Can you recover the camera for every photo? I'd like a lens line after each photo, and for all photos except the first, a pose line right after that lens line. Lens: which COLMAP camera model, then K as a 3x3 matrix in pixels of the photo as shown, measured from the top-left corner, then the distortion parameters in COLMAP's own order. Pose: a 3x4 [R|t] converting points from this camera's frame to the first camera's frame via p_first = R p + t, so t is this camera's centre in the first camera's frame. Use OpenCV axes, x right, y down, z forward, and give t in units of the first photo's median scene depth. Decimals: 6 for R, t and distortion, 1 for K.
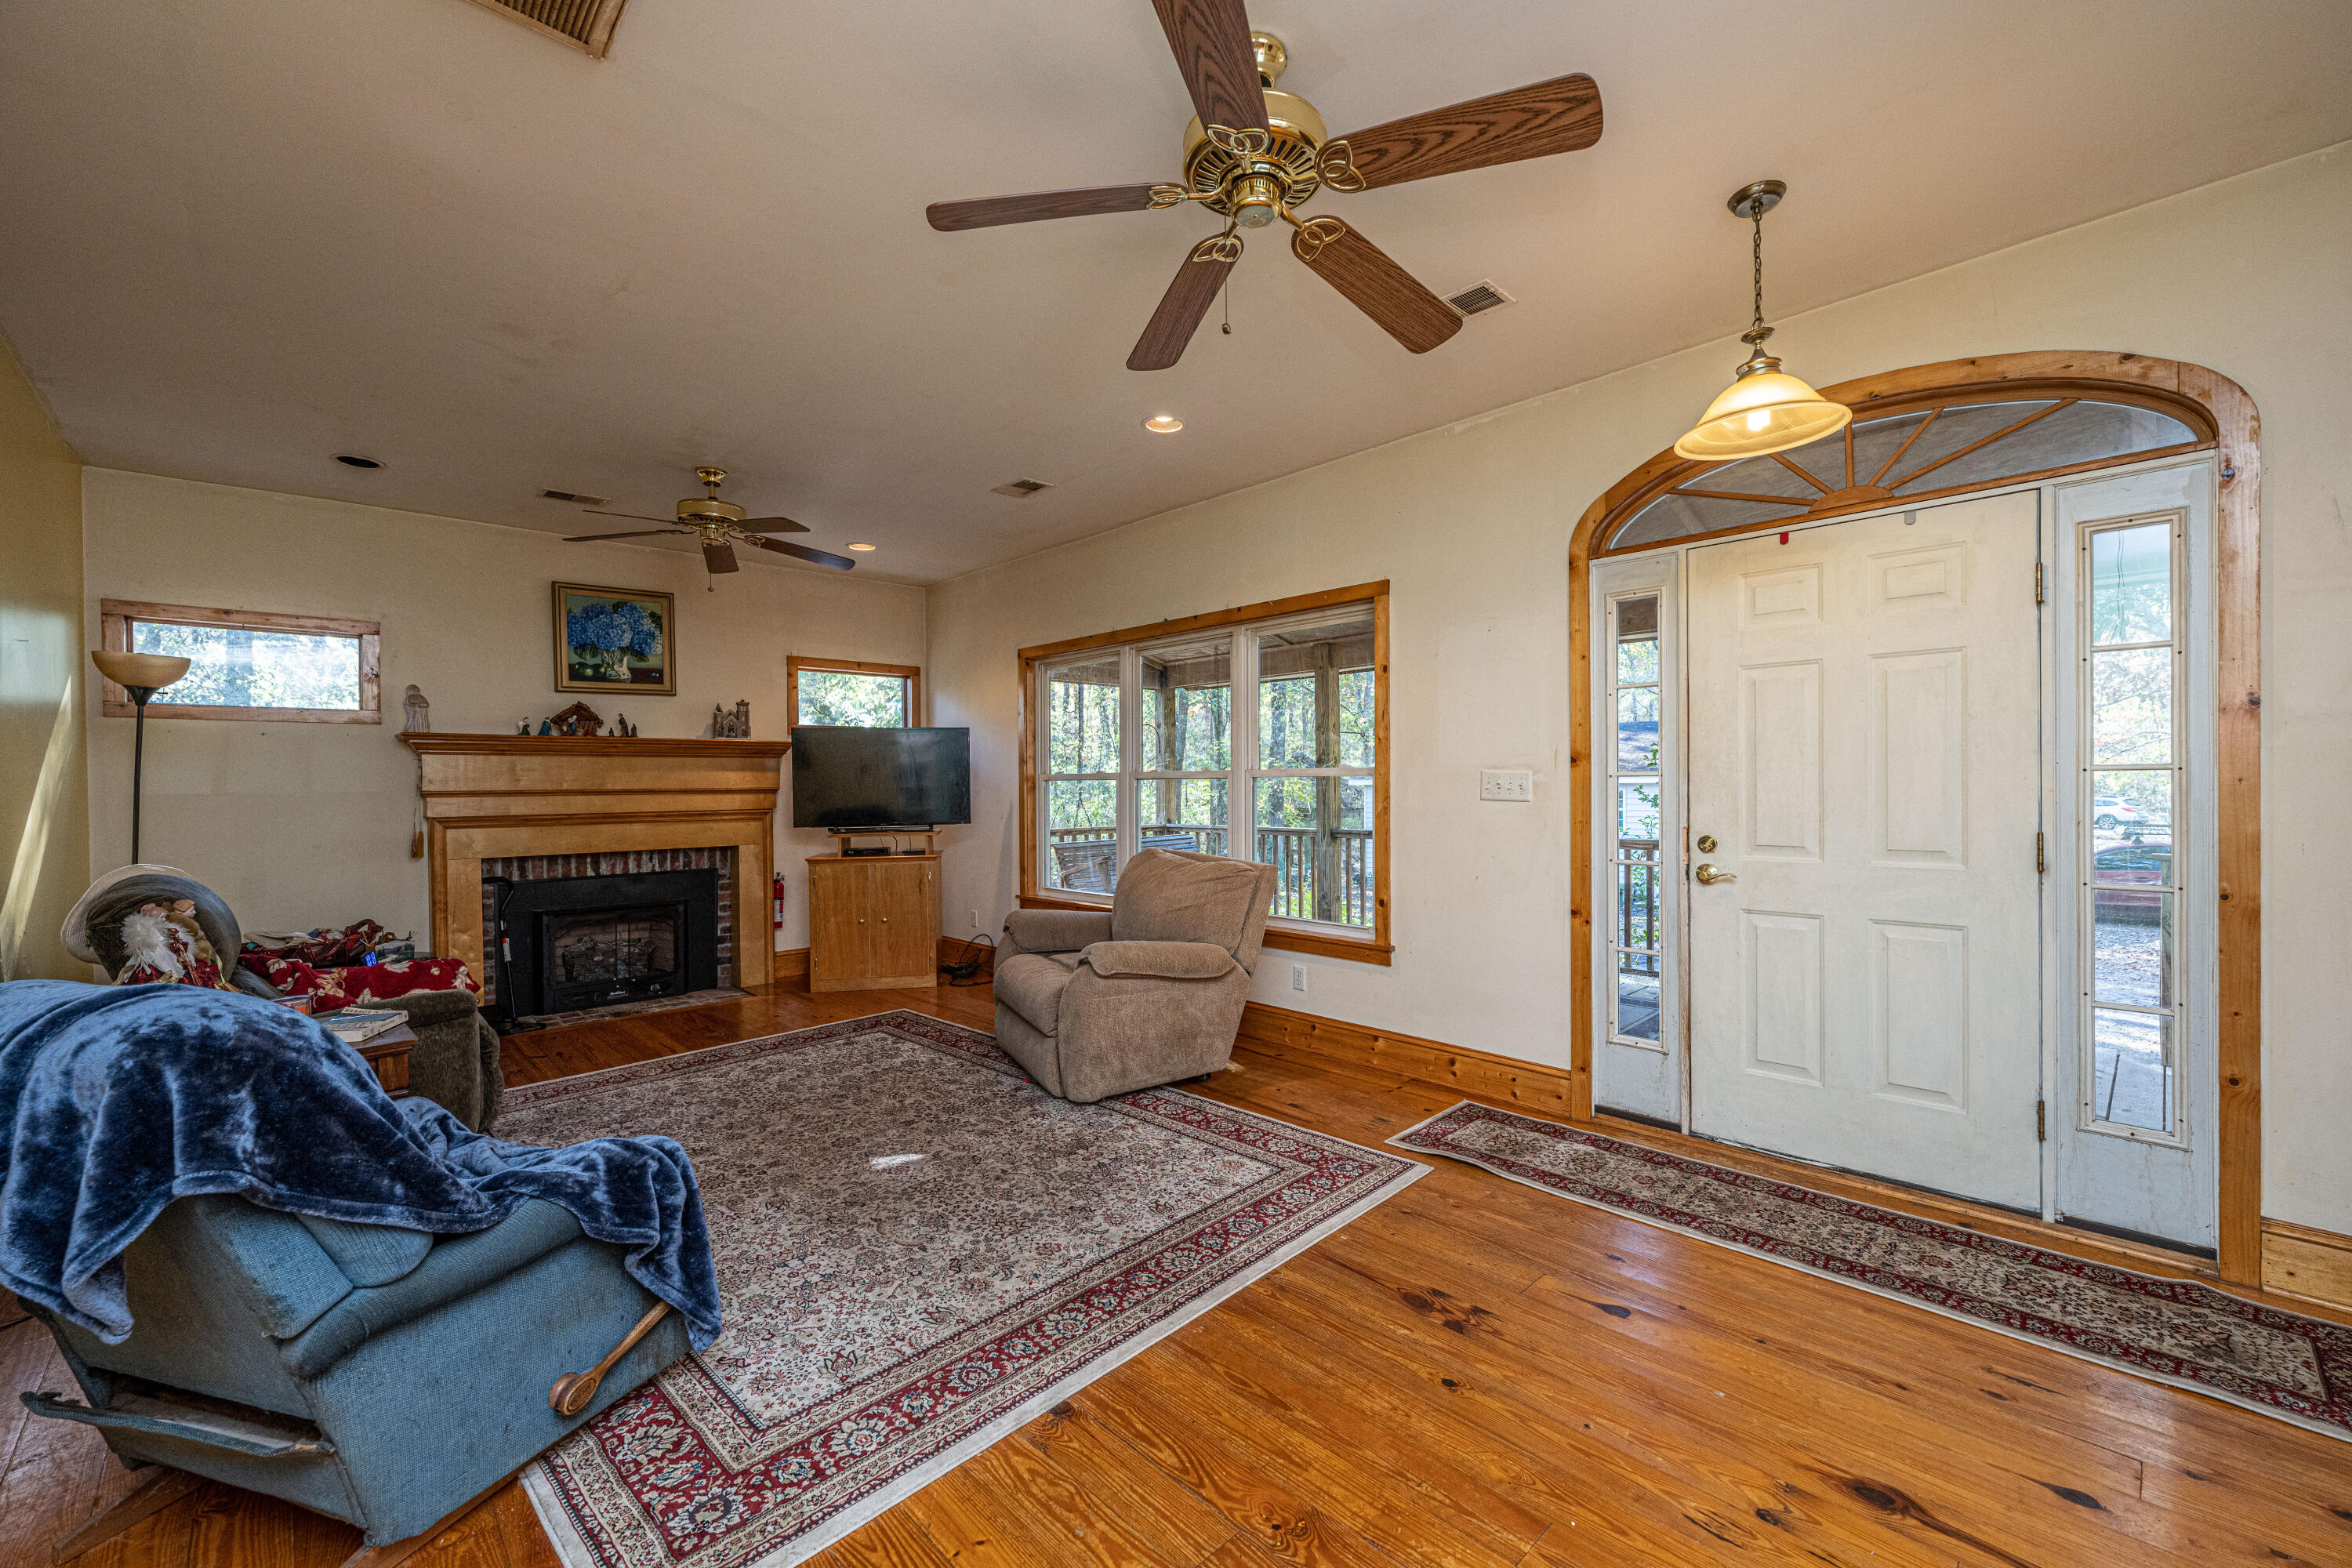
lens RADIAL K [[906.5, 0, 1184.7], [0, 906.5, 792.9], [0, 0, 1]] dist [0.000082, -0.000011]
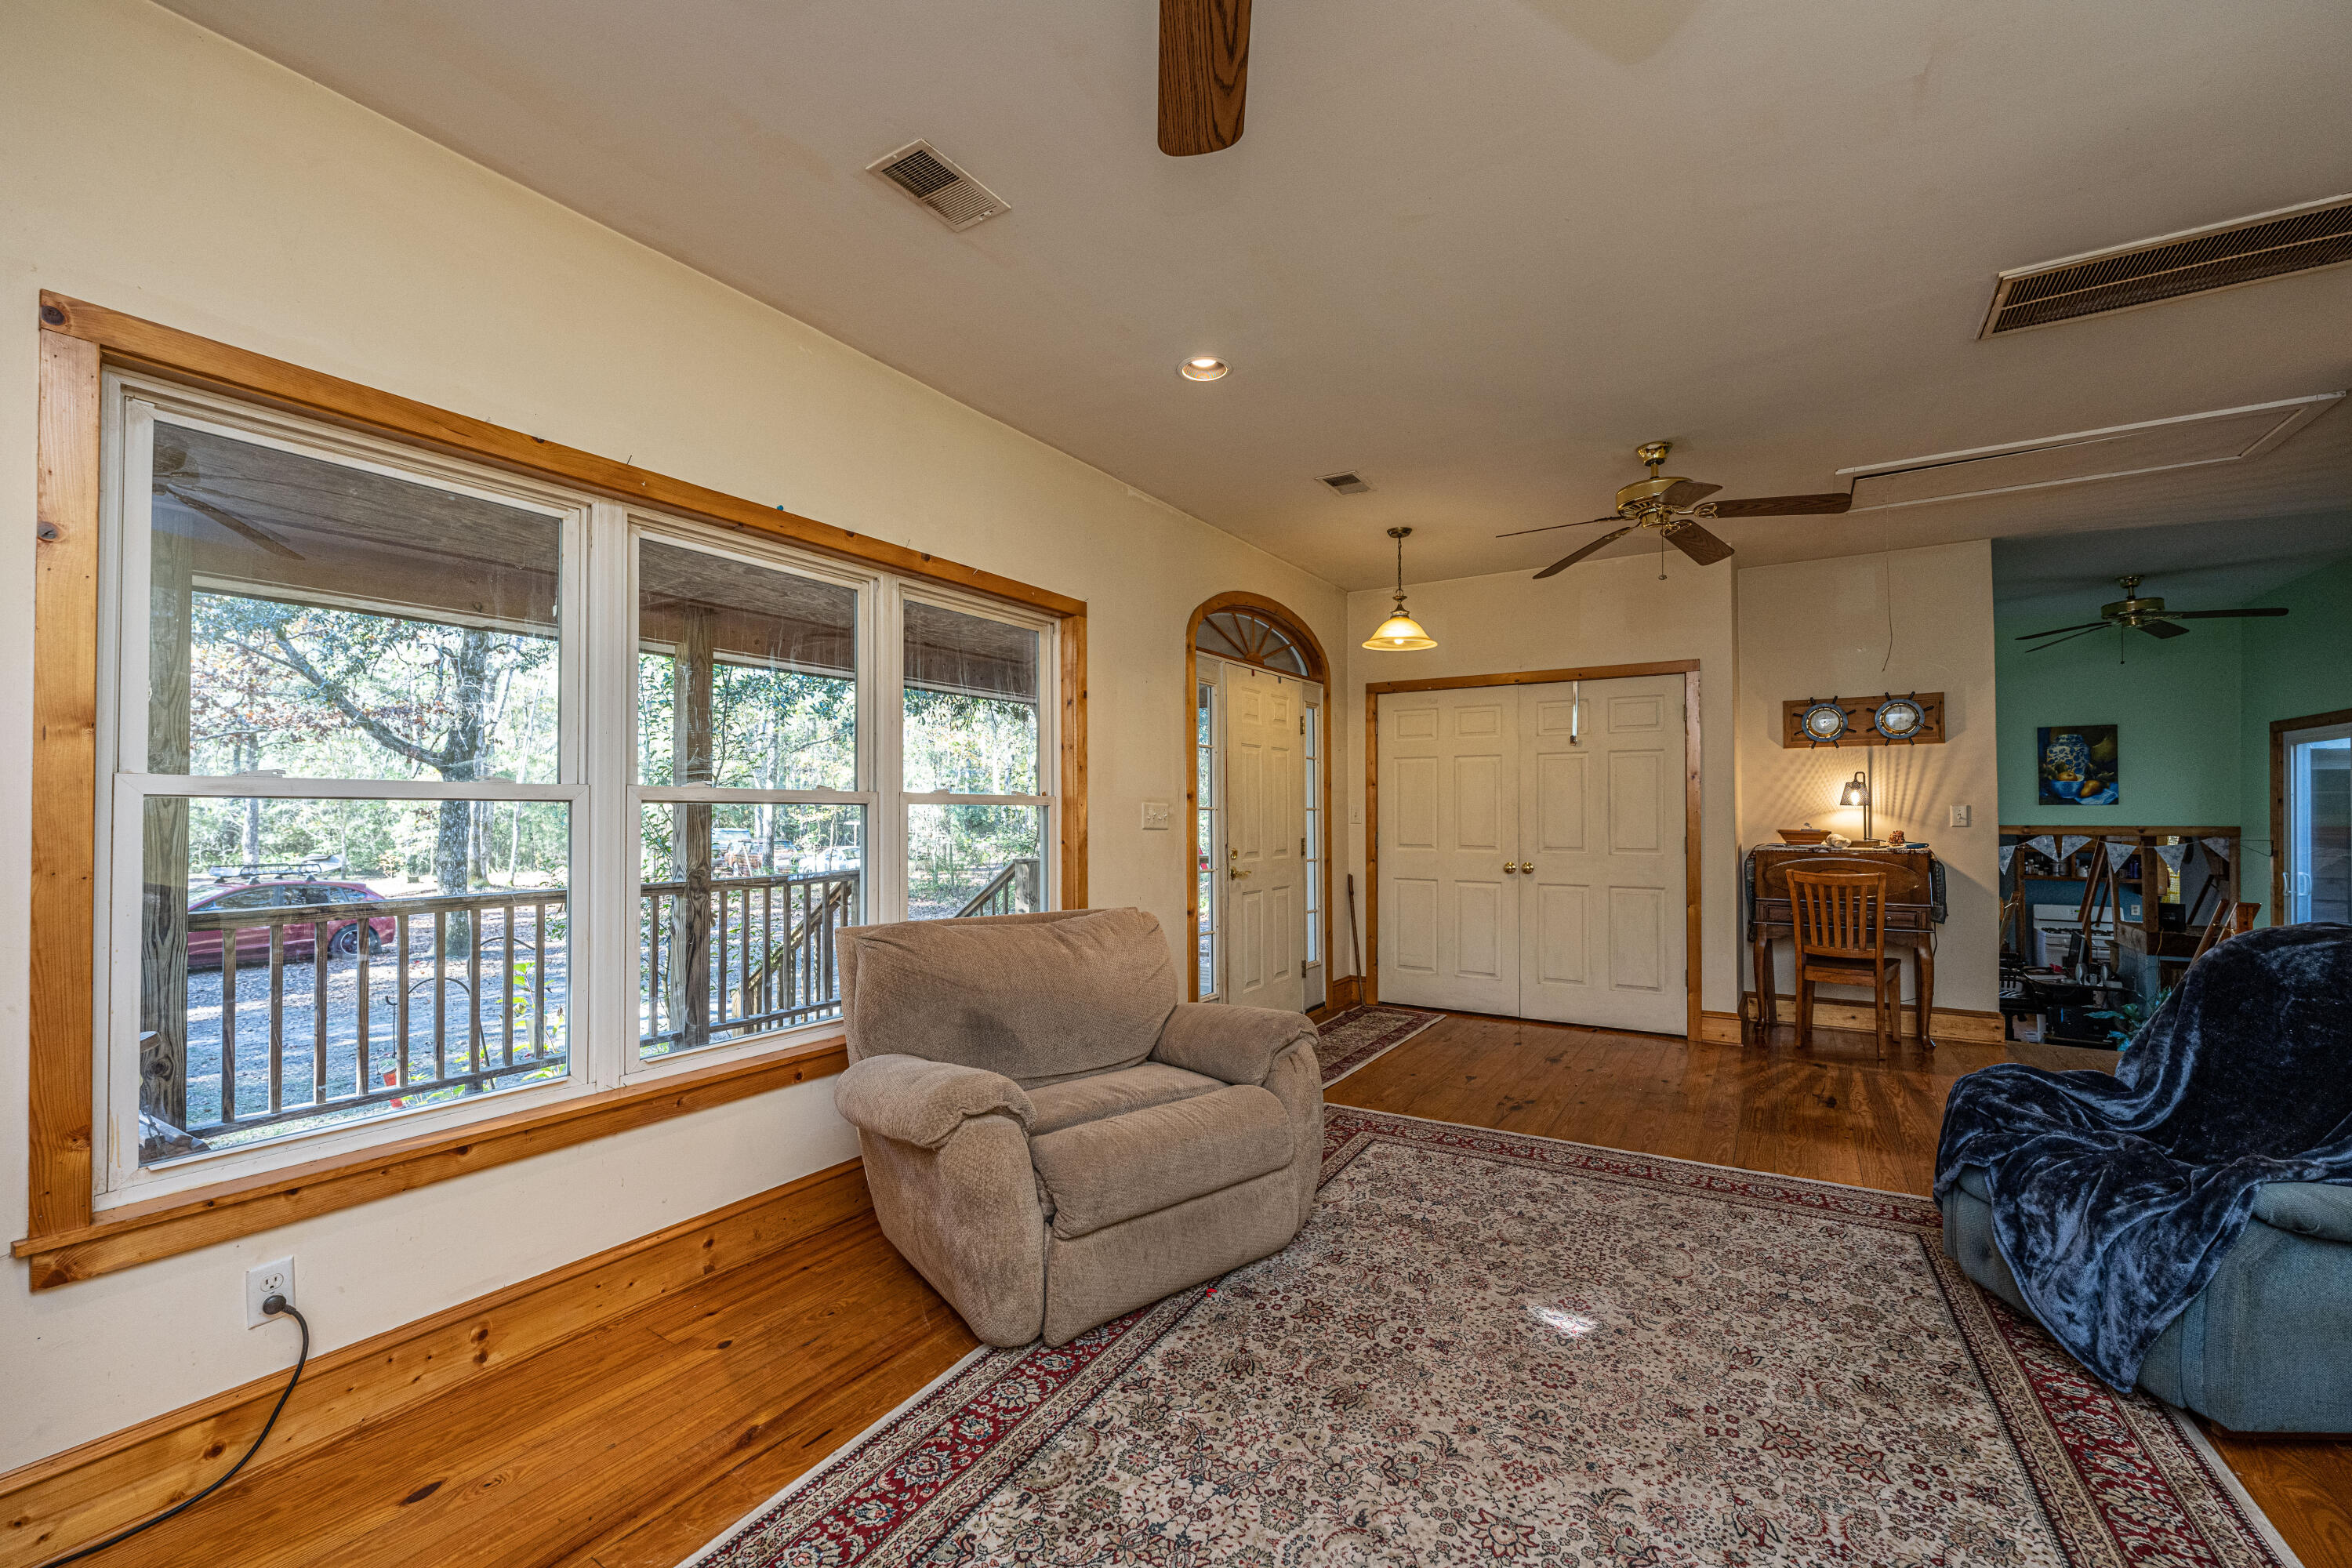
lens RADIAL K [[960.0, 0, 1172.5], [0, 960.0, 818.0], [0, 0, 1]] dist [-0.000694, -0.000066]
pose [[-0.218572, 0.007711, 0.975790, -1.032773], [0.009783, 0.999936, -0.005710, 0.002815], [-0.975772, 0.008298, -0.218634, 1.496546]]
